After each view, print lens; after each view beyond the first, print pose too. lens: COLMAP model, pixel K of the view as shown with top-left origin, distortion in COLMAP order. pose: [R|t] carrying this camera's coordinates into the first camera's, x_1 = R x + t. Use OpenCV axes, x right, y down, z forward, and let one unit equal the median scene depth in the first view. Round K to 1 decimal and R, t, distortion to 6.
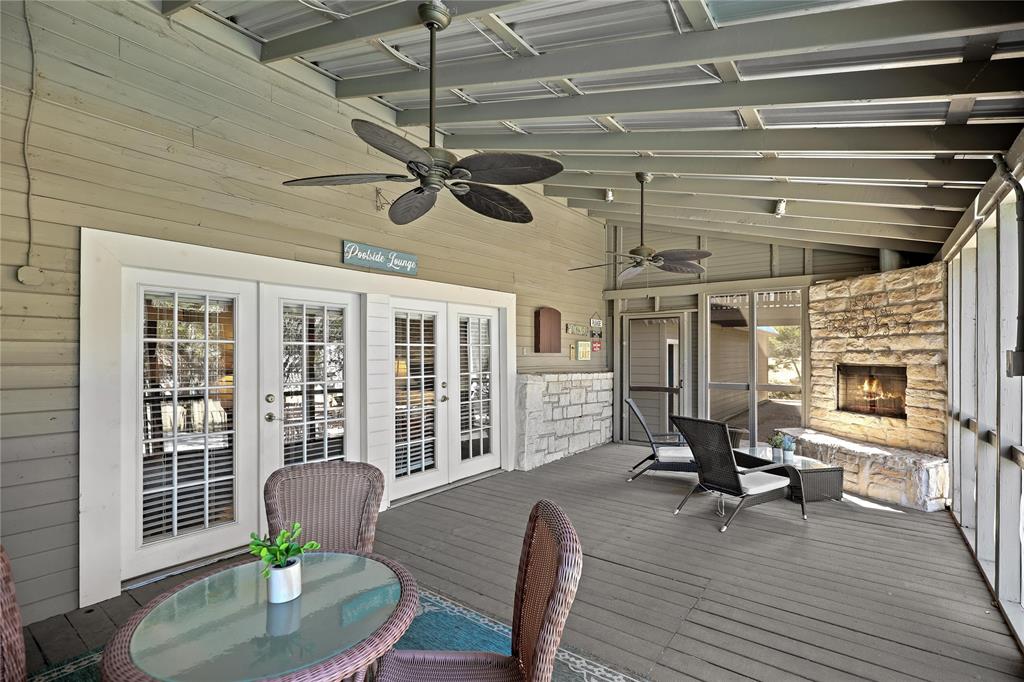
lens RADIAL K [[478.8, 0, 511.0], [0, 478.8, 350.8], [0, 0, 1]] dist [-0.006298, 0.000623]
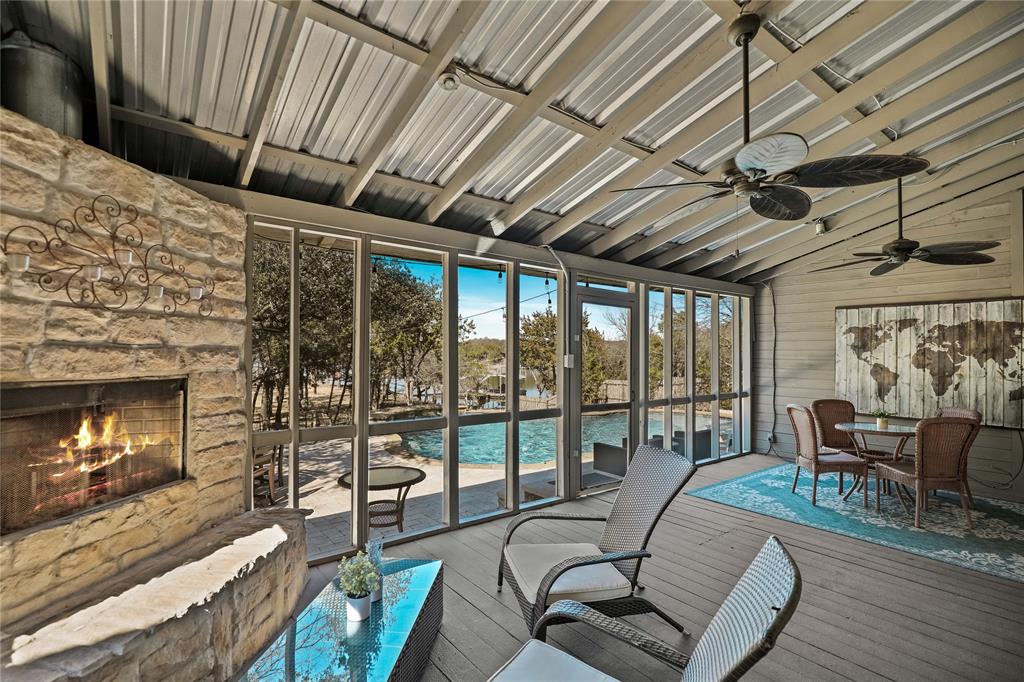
lens RADIAL K [[478.8, 0, 514.1], [0, 478.8, 346.1], [0, 0, 1]] dist [-0.006298, 0.000623]
pose [[-0.967739, -0.002608, 0.251941, 0.331135], [-0.009933, 0.999564, -0.027809, 0.009234], [-0.251758, -0.029415, -0.967343, 1.337890]]
